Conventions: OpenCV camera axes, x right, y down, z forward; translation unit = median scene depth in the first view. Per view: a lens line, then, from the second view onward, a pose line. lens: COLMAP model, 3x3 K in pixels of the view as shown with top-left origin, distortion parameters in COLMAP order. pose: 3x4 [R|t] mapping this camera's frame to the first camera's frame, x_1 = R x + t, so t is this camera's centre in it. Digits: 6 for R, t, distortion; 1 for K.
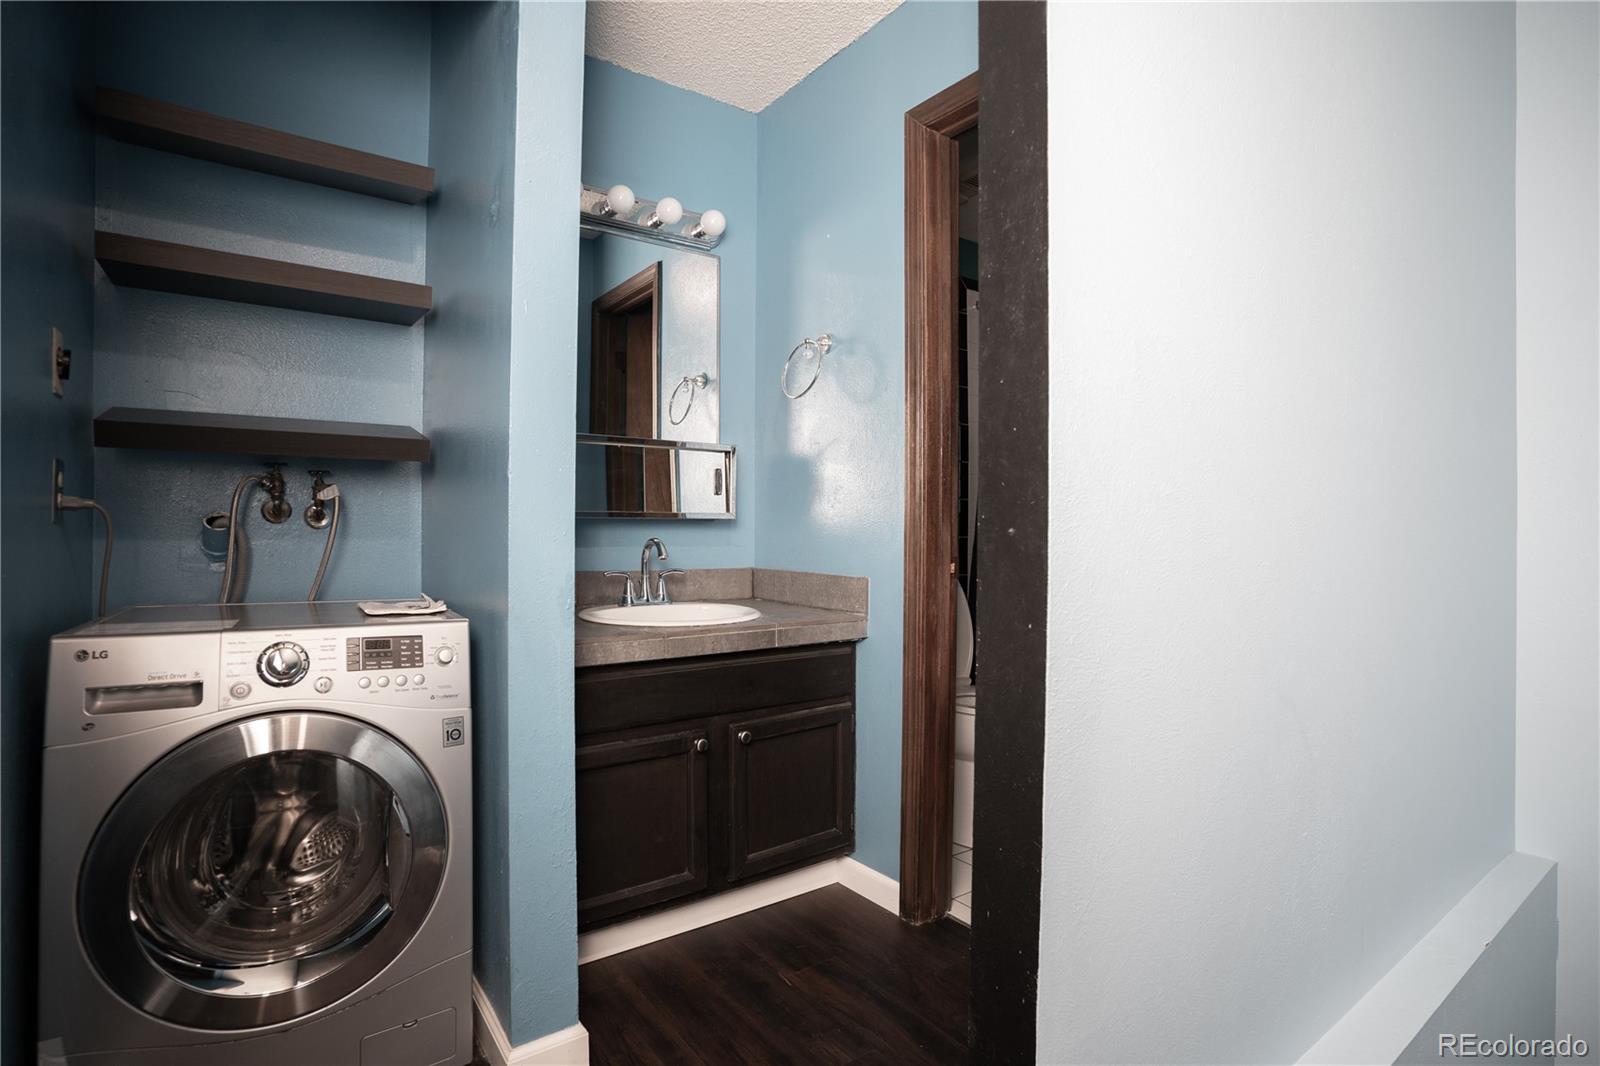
lens RADIAL K [[792.7, 0, 800.0], [0, 792.7, 533.0], [0, 0, 1]] dist [-0.022315, 0.000184]
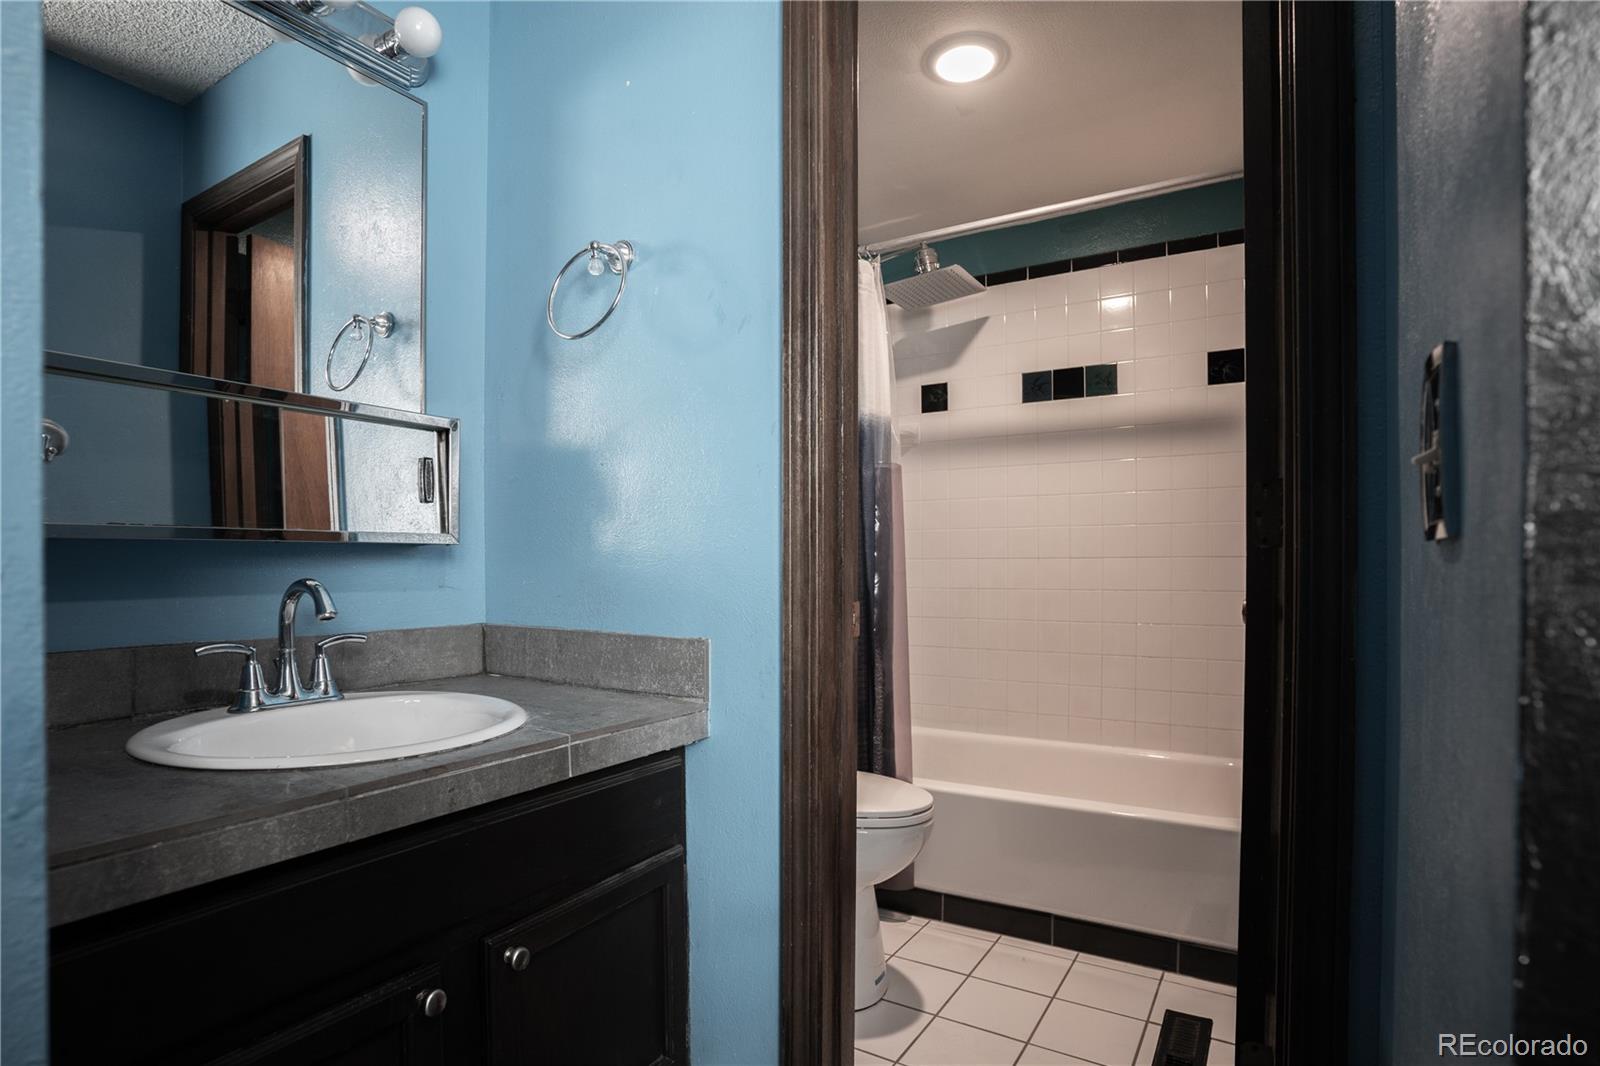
lens RADIAL K [[797.2, 0, 797.0], [0, 797.2, 577.1], [0, 0, 1]] dist [-0.078139, 0.042463]
pose [[0.922766, -0.012729, 0.385151, -0.075876], [0.008217, 0.999877, 0.013359, 0.001212], [-0.385274, -0.009162, 0.922757, 0.367699]]
